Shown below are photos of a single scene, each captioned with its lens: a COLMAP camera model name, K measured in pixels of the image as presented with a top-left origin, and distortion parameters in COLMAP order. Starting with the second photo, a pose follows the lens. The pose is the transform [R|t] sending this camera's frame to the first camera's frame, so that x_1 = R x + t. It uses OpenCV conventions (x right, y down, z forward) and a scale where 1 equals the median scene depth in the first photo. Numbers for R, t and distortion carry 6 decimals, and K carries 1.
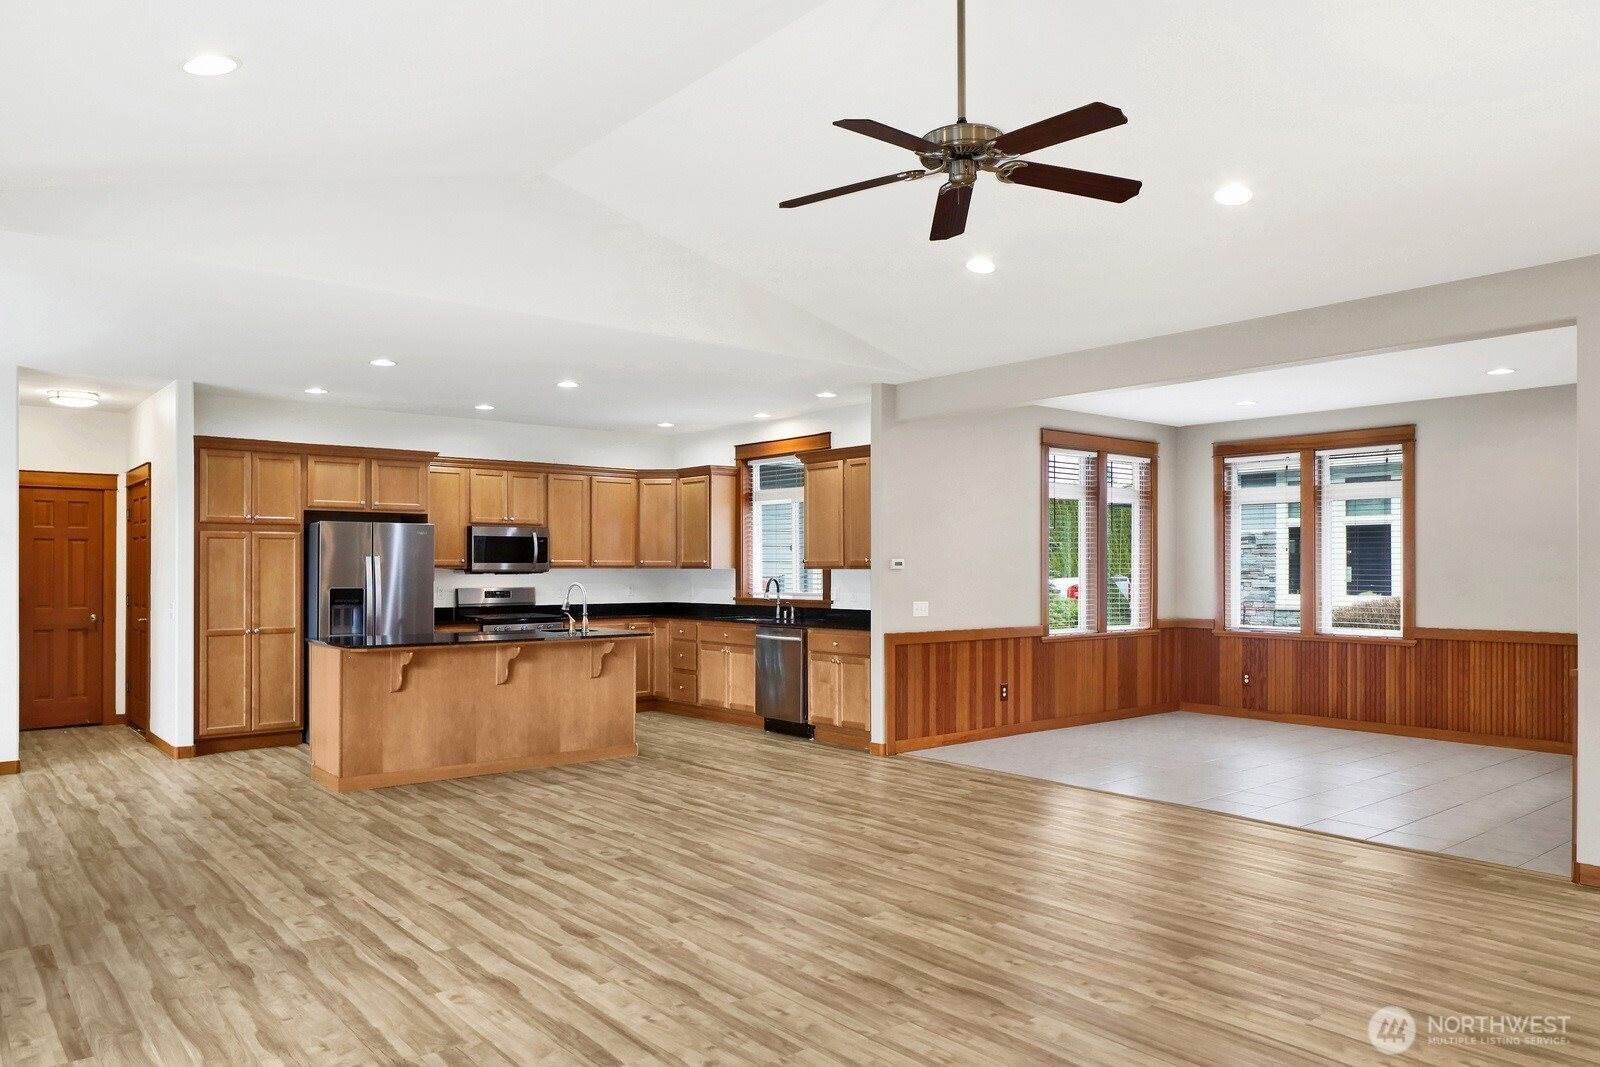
lens RADIAL K [[1068.2, 0, 851.5], [0, 1068.2, 559.4], [0, 0, 1]] dist [-0.013096, -0.000118]
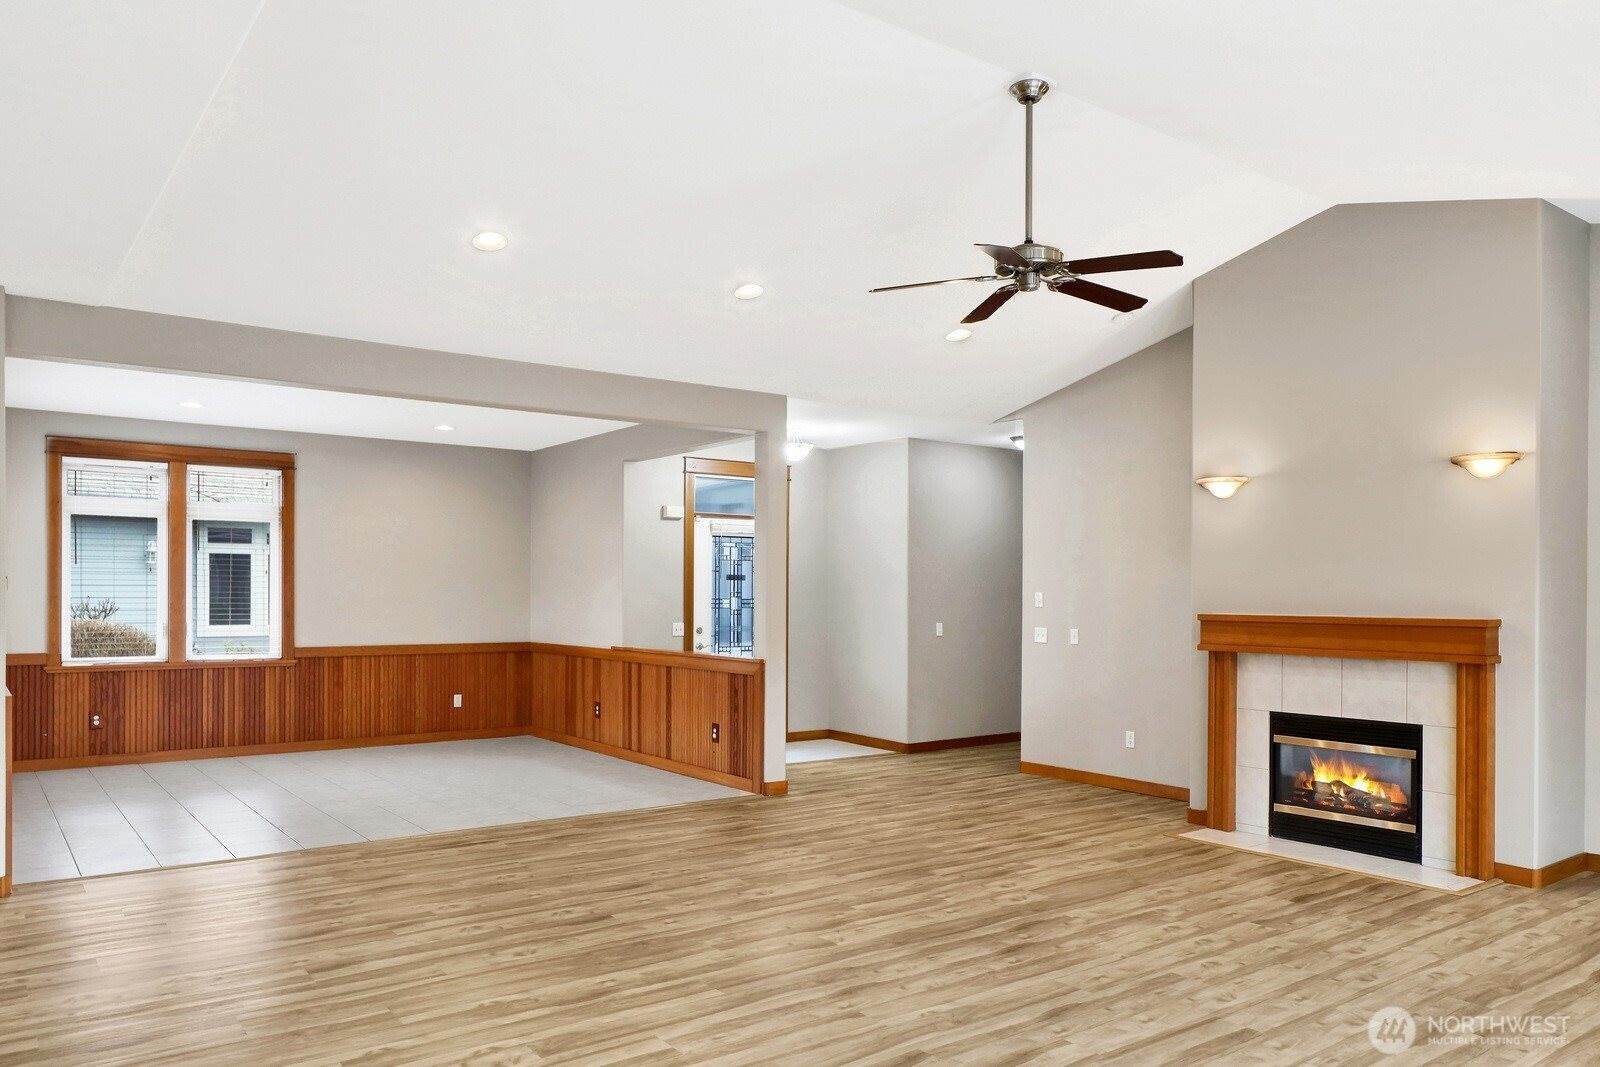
lens RADIAL K [[1096.7, 0, 708.8], [0, 1096.7, 603.4], [0, 0, 1]] dist [-0.005673, -0.001244]
pose [[0.142326, -0.011036, 0.989758, -0.498689], [-0.008849, 0.999884, 0.012421, 0.005643], [-0.989780, -0.010526, 0.142212, 0.488270]]
